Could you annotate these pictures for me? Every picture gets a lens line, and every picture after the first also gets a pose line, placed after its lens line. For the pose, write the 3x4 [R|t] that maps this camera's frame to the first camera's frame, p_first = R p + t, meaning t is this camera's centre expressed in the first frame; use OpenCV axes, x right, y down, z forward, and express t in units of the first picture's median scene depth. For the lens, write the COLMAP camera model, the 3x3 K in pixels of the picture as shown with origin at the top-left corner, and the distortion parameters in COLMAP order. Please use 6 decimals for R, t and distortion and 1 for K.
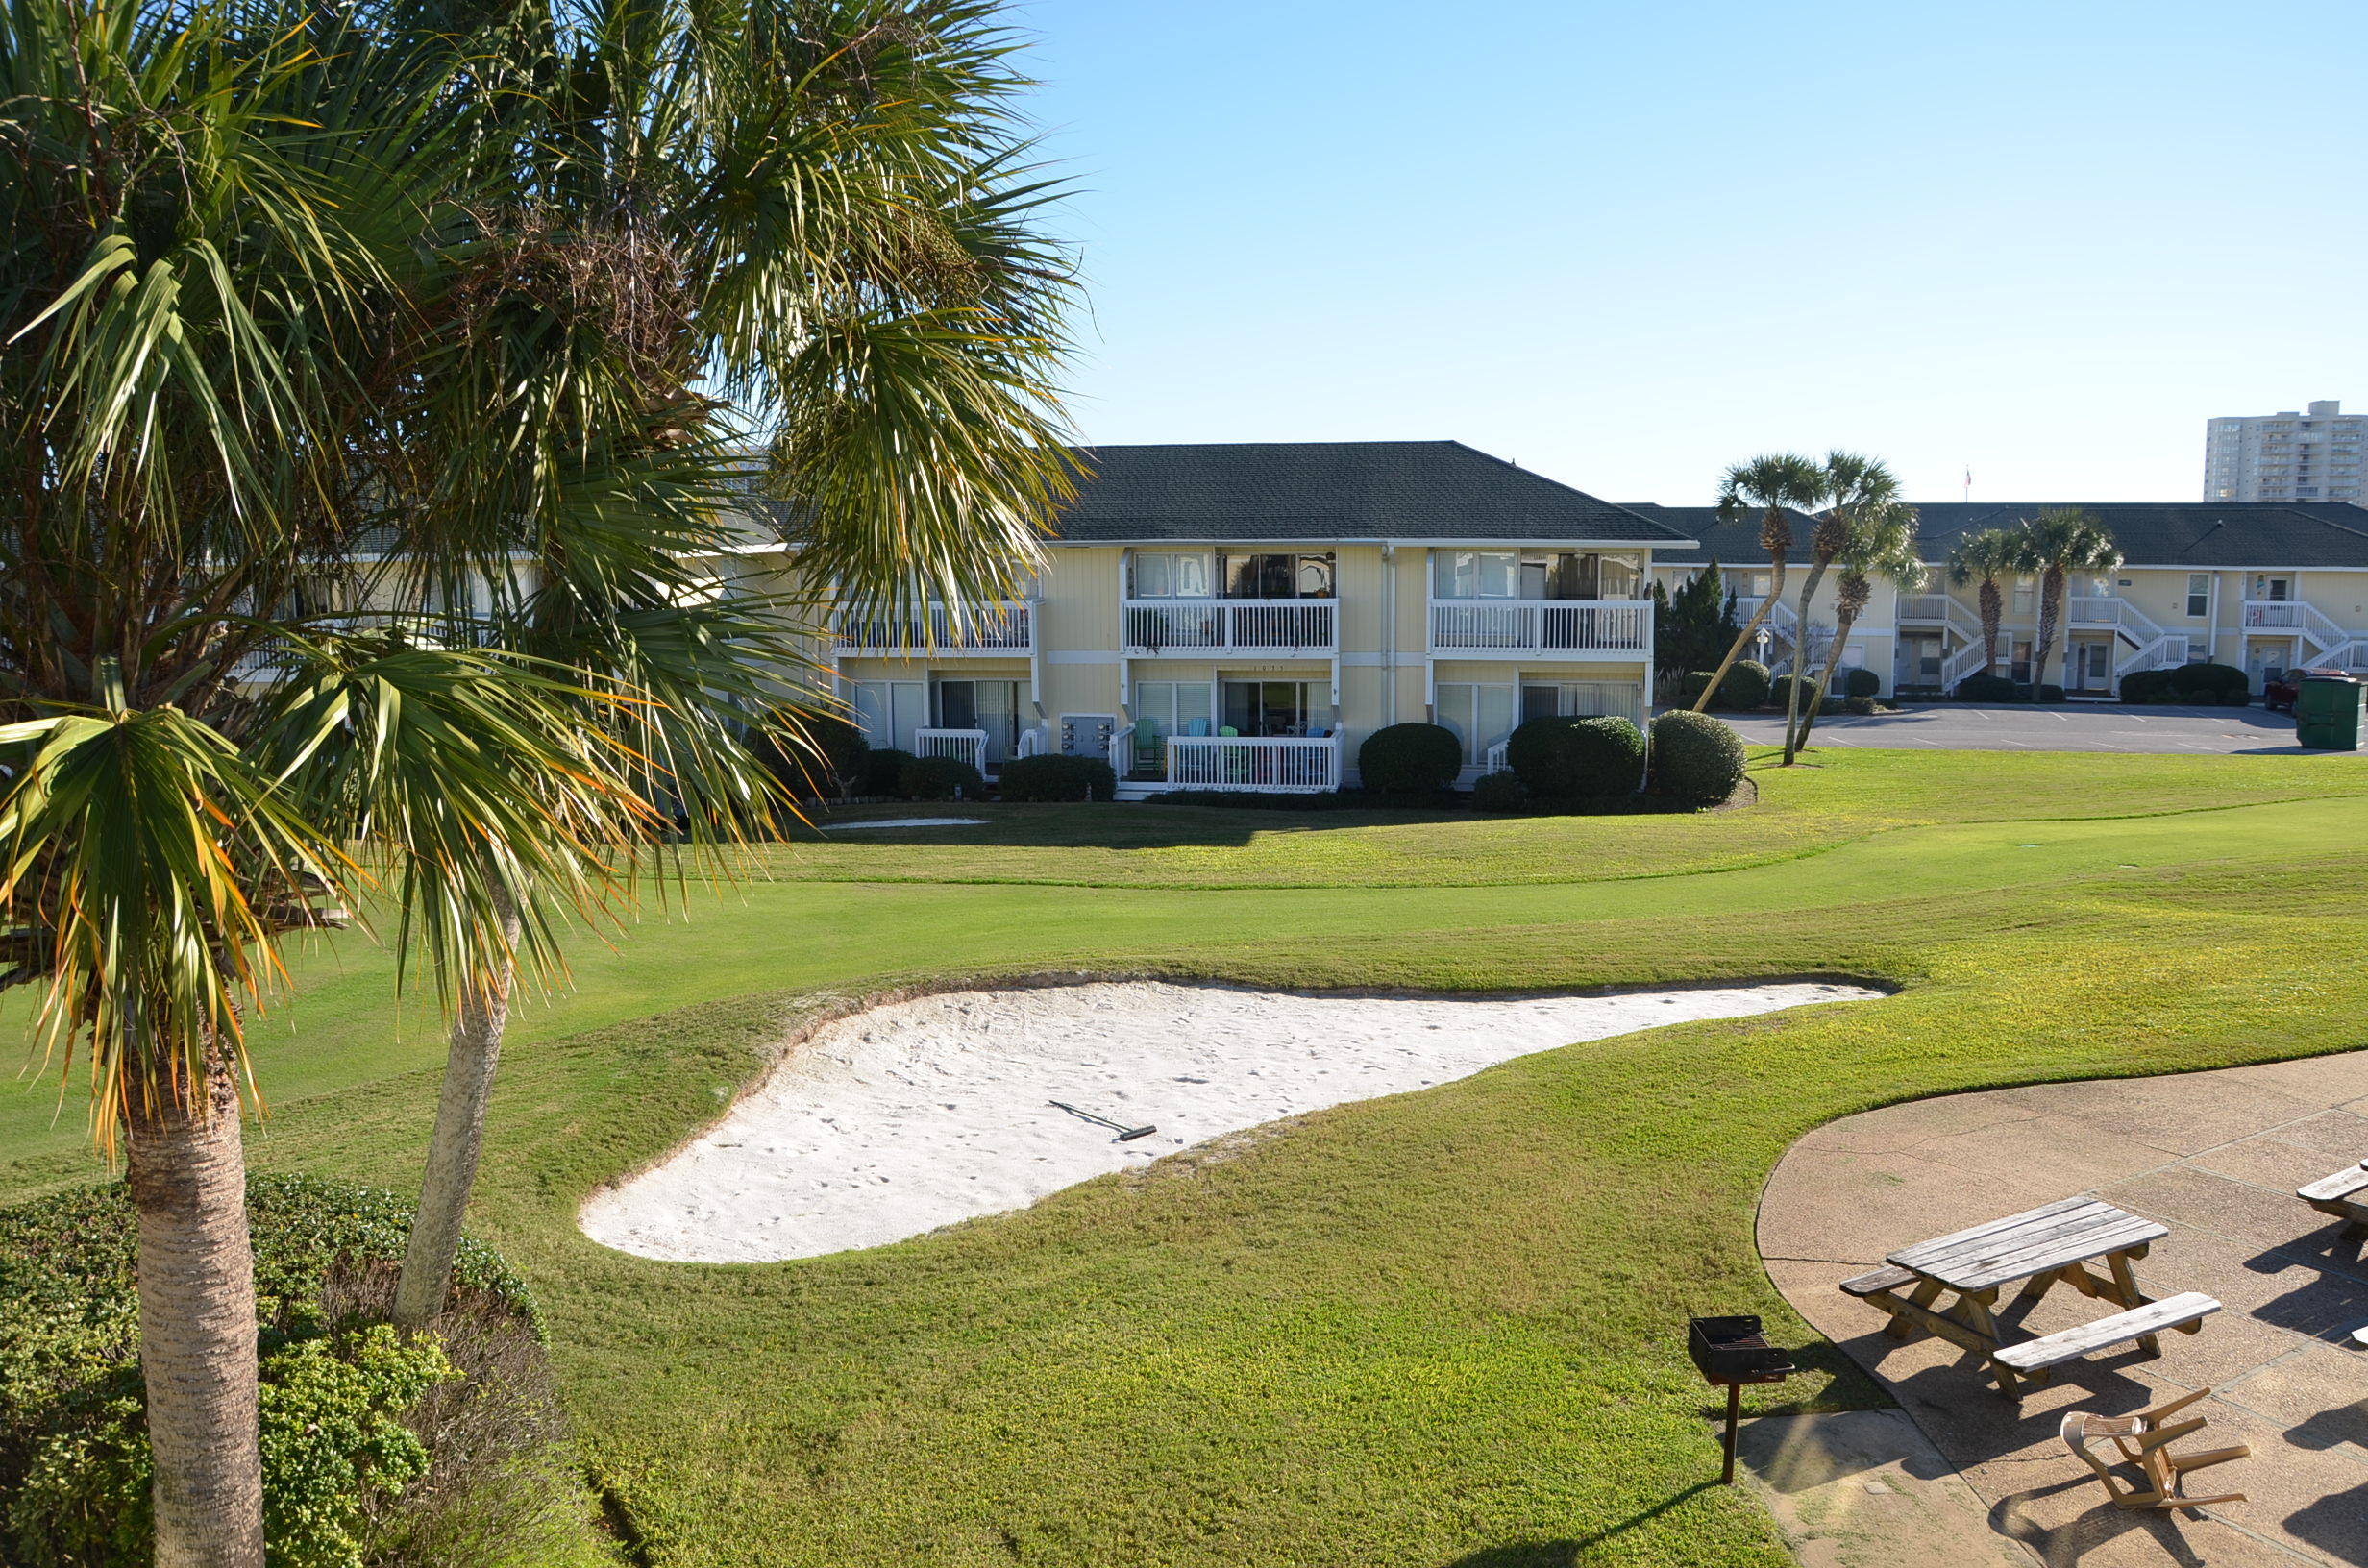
lens RADIAL K [[1878.9, 0, 1223.7], [0, 1878.9, 792.0], [0, 0, 1]] dist [-0.159034, 0.136721]
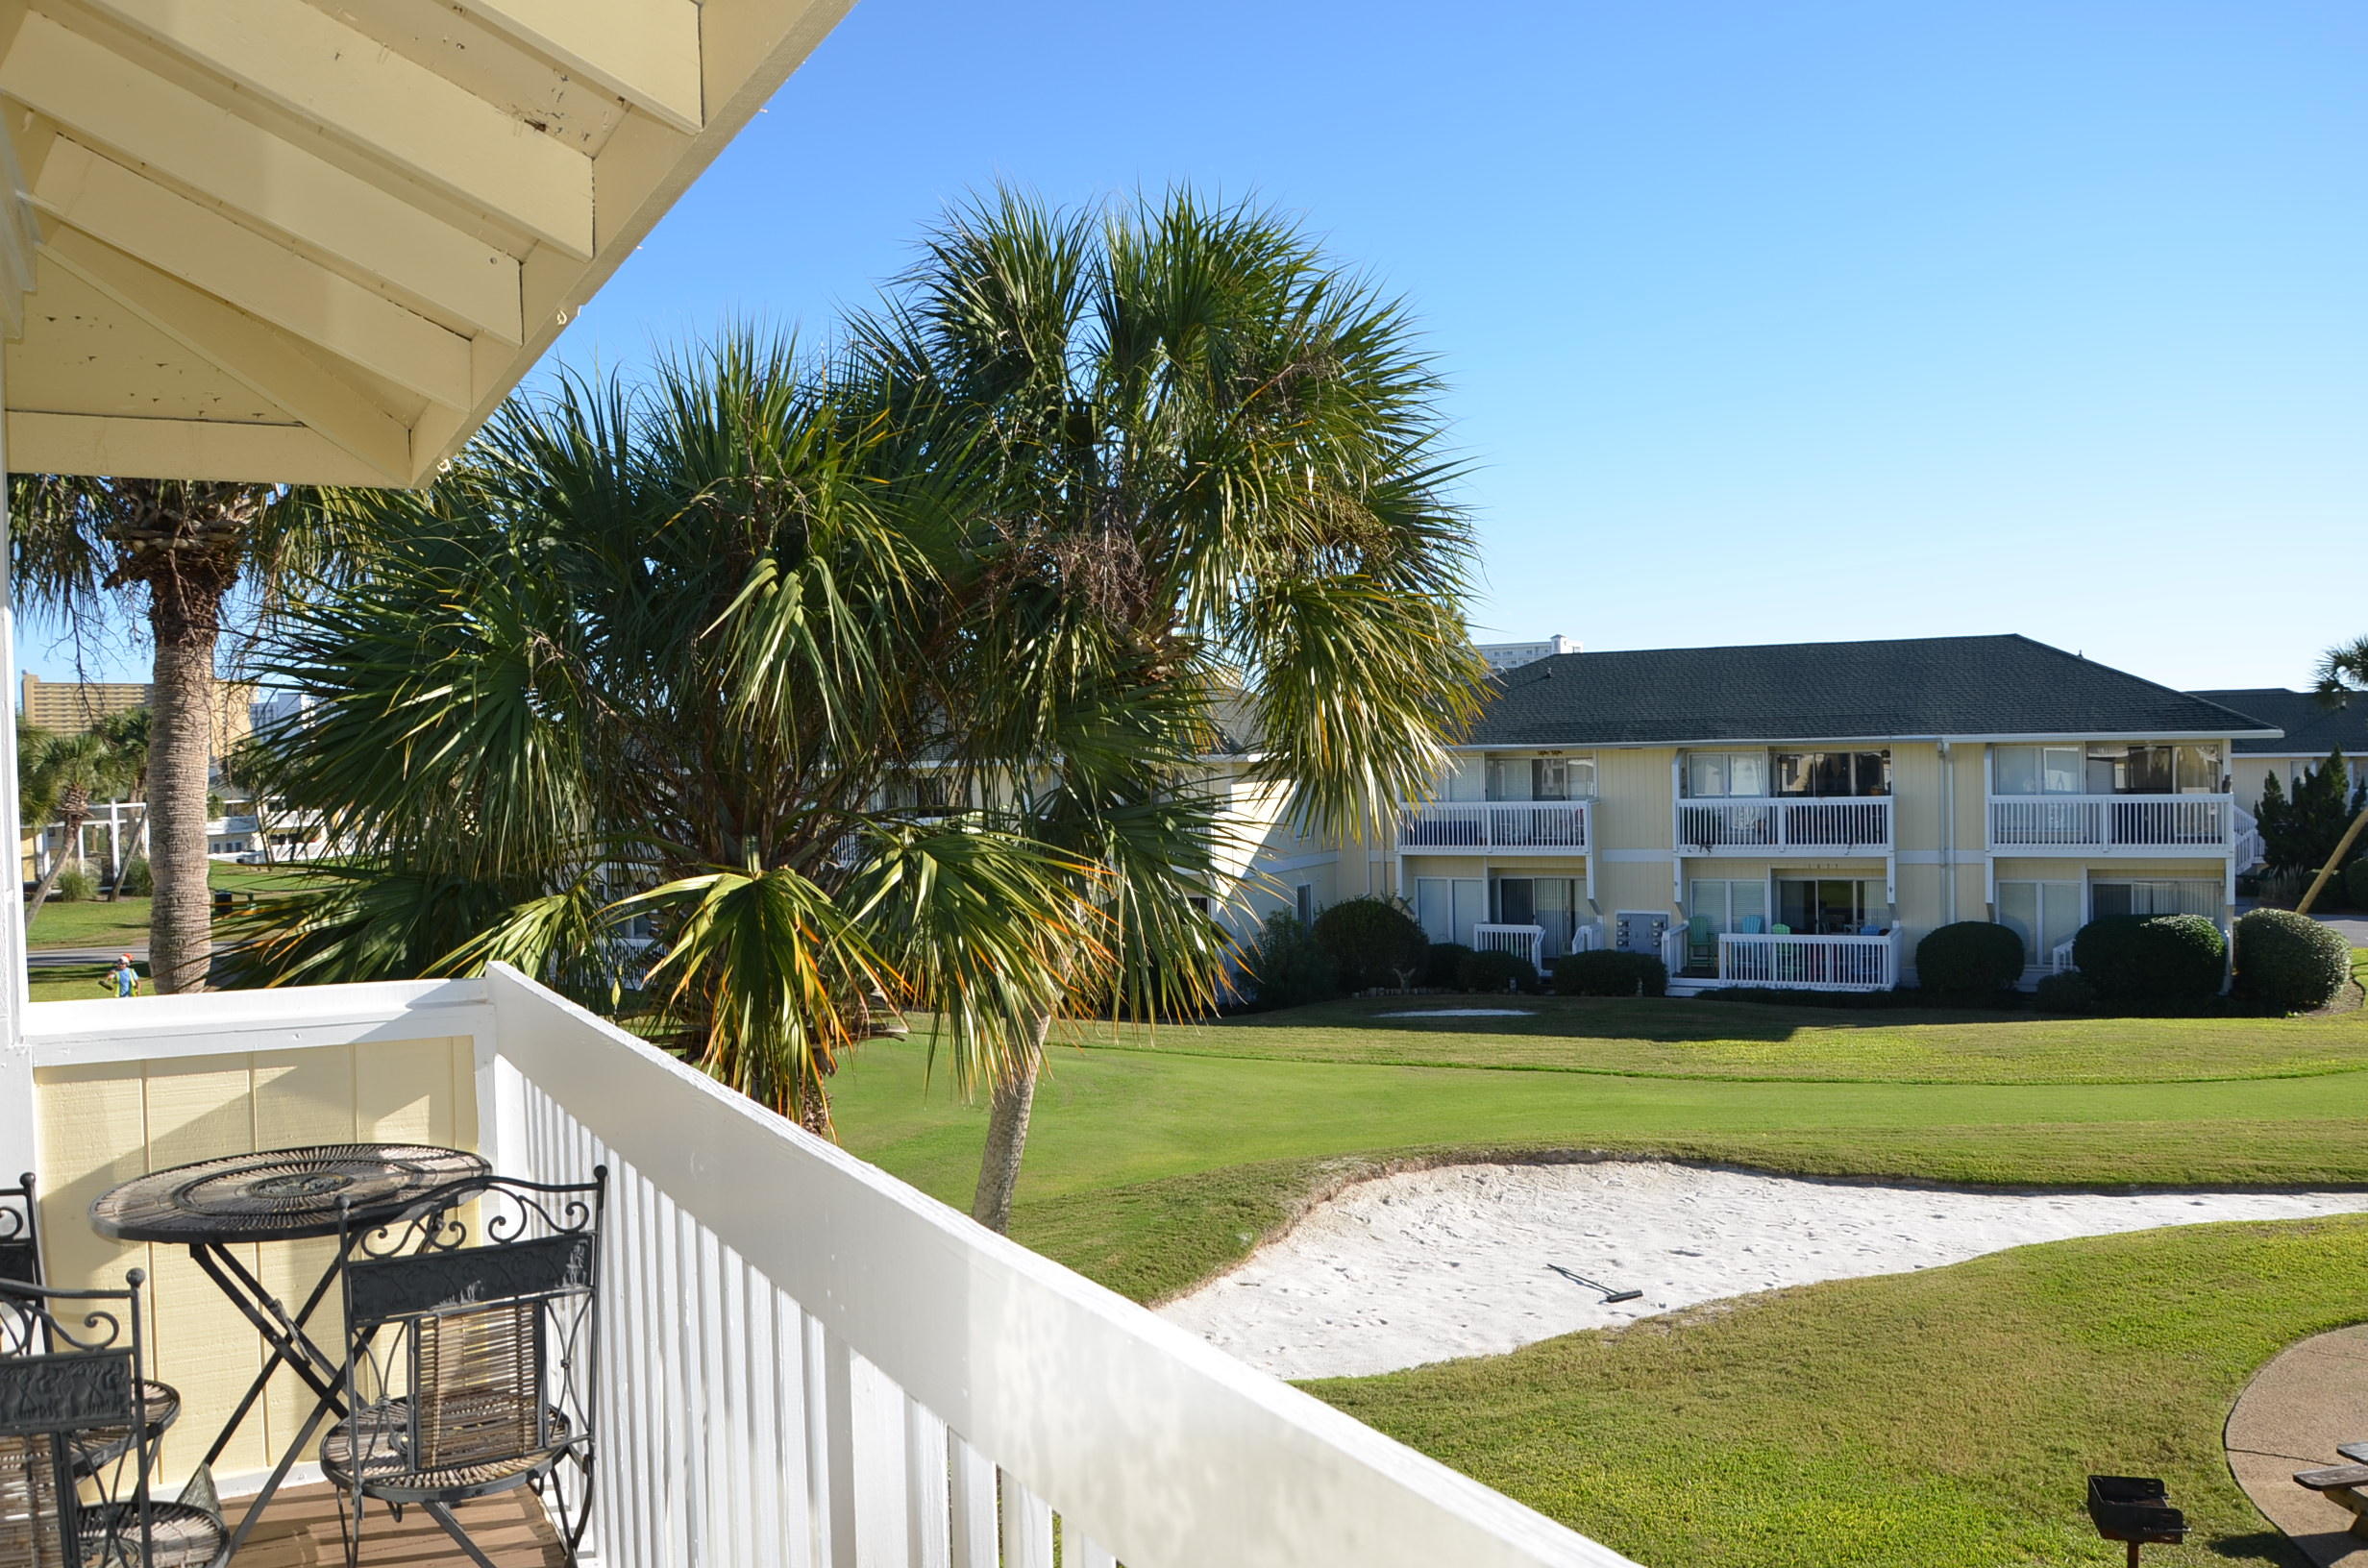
lens RADIAL K [[1878.9, 0, 1223.7], [0, 1878.9, 792.0], [0, 0, 1]] dist [-0.159034, 0.136721]
pose [[0.951472, -0.009894, -0.307575, 0.059824], [-0.023073, 0.994376, -0.103360, 0.010355], [0.306868, 0.105441, 0.945893, -0.089355]]
